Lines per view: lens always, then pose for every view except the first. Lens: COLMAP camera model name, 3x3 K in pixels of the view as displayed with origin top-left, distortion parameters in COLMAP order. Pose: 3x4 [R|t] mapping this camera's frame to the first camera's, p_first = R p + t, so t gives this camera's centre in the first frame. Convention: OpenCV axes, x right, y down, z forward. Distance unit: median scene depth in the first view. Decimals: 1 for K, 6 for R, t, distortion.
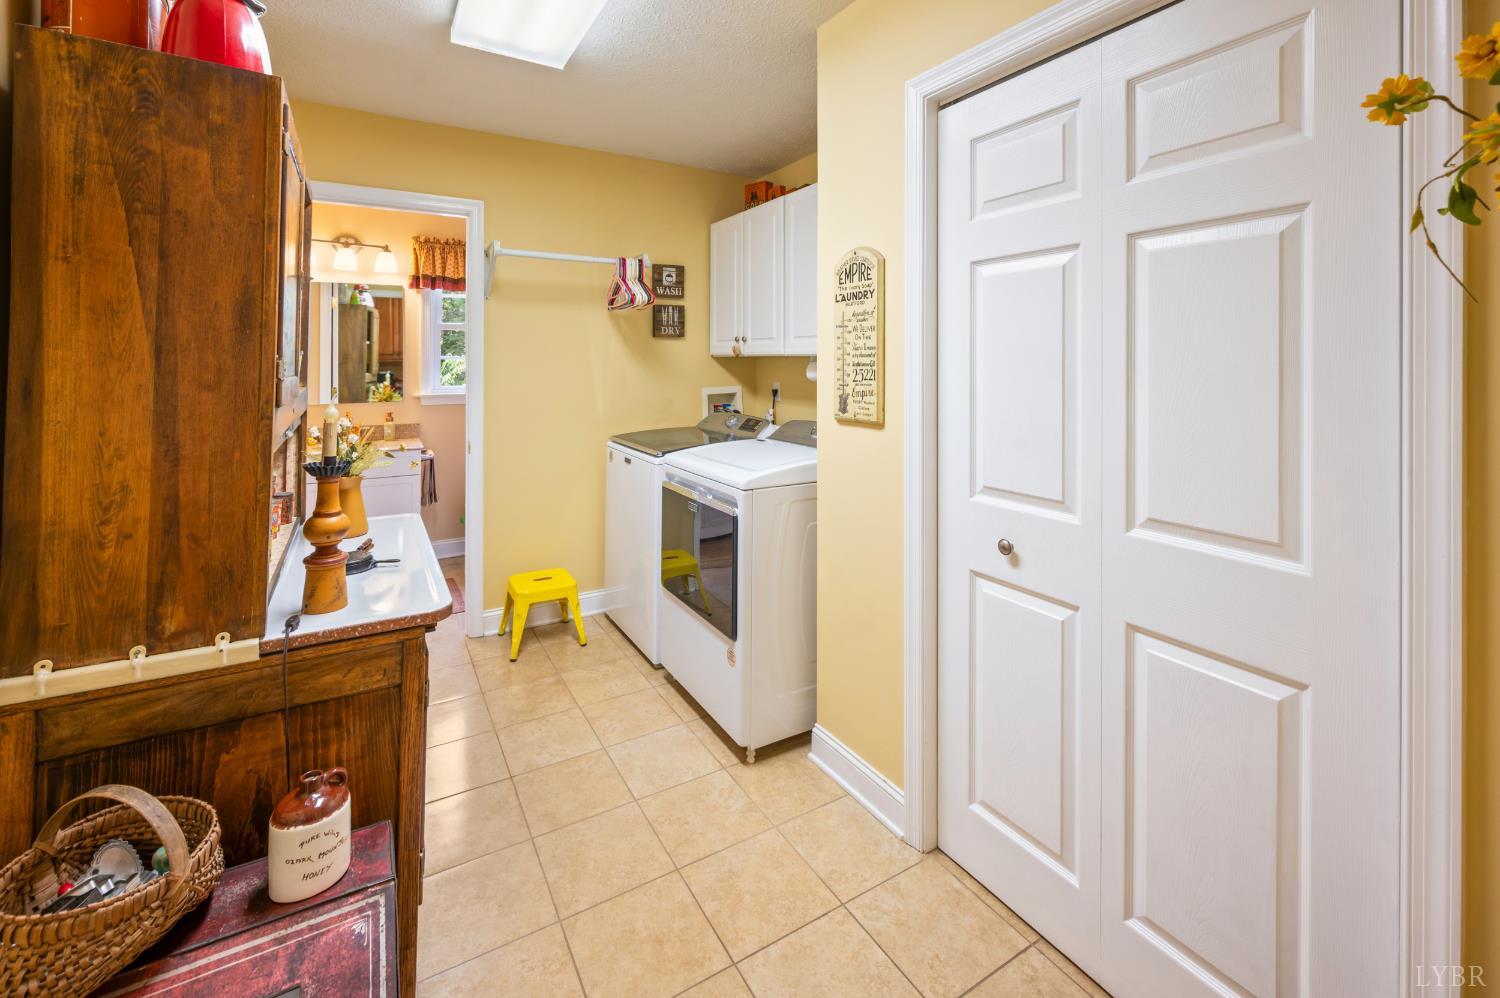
lens RADIAL K [[607.5, 0, 719.4], [0, 607.5, 352.9], [0, 0, 1]] dist [0.001461, -0.001071]
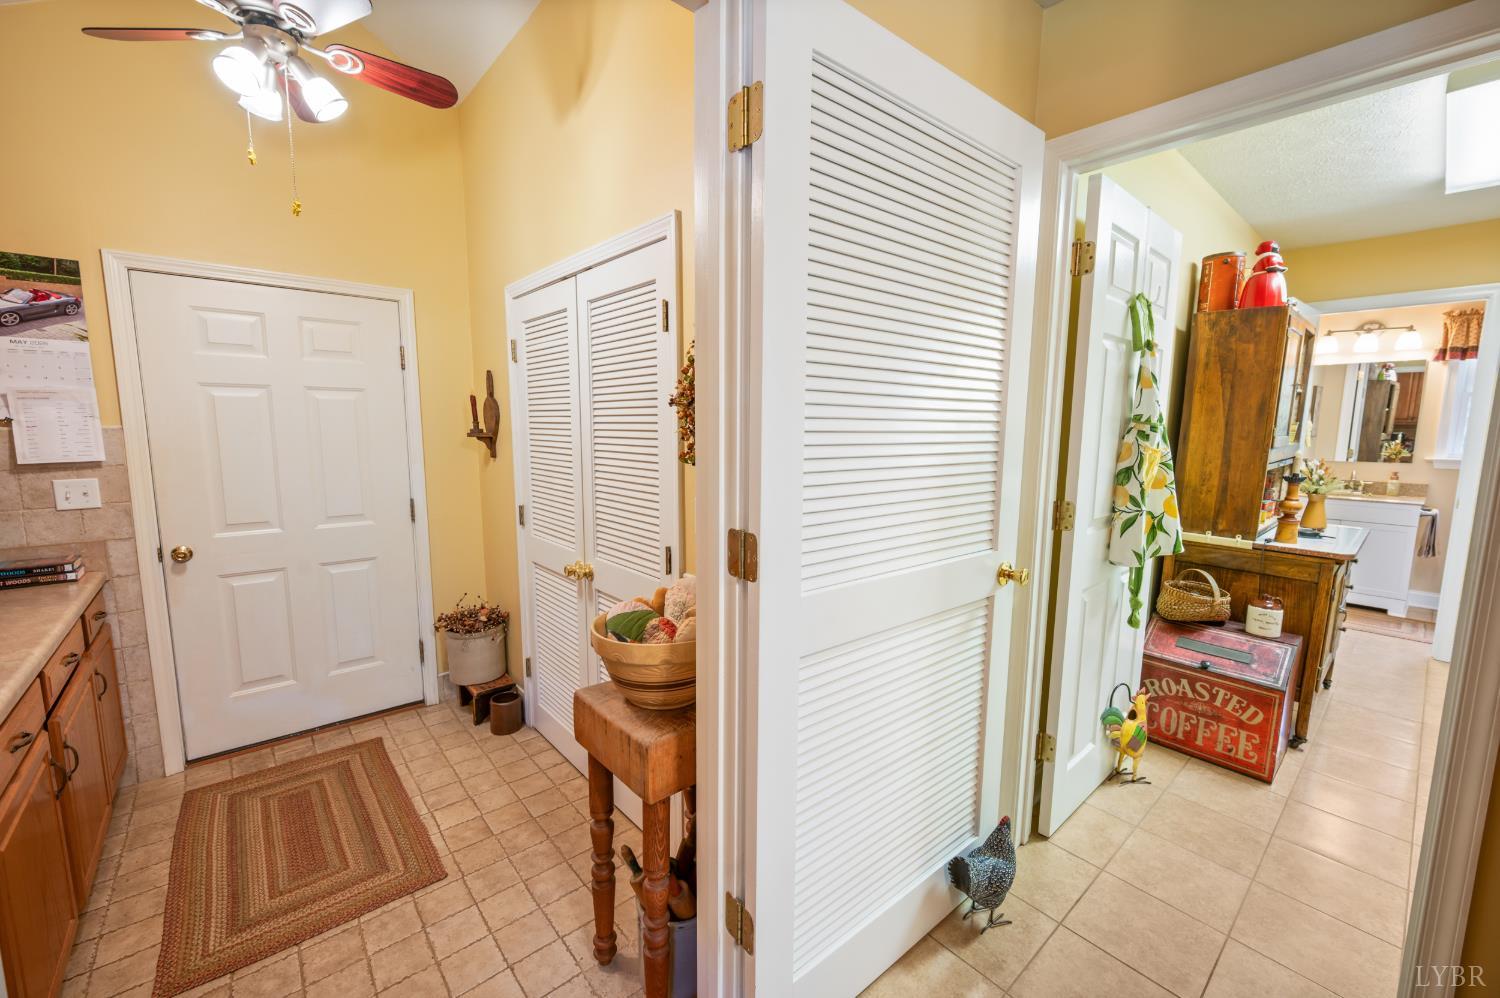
lens RADIAL K [[607.5, 0, 750.1], [0, 607.5, 507.5], [0, 0, 1]] dist [0.001461, -0.001071]
pose [[0.186051, 0.138083, -0.972789, 1.286913], [0.008333, 0.989818, 0.142094, -0.036524], [0.982505, -0.034542, 0.183006, -1.502839]]
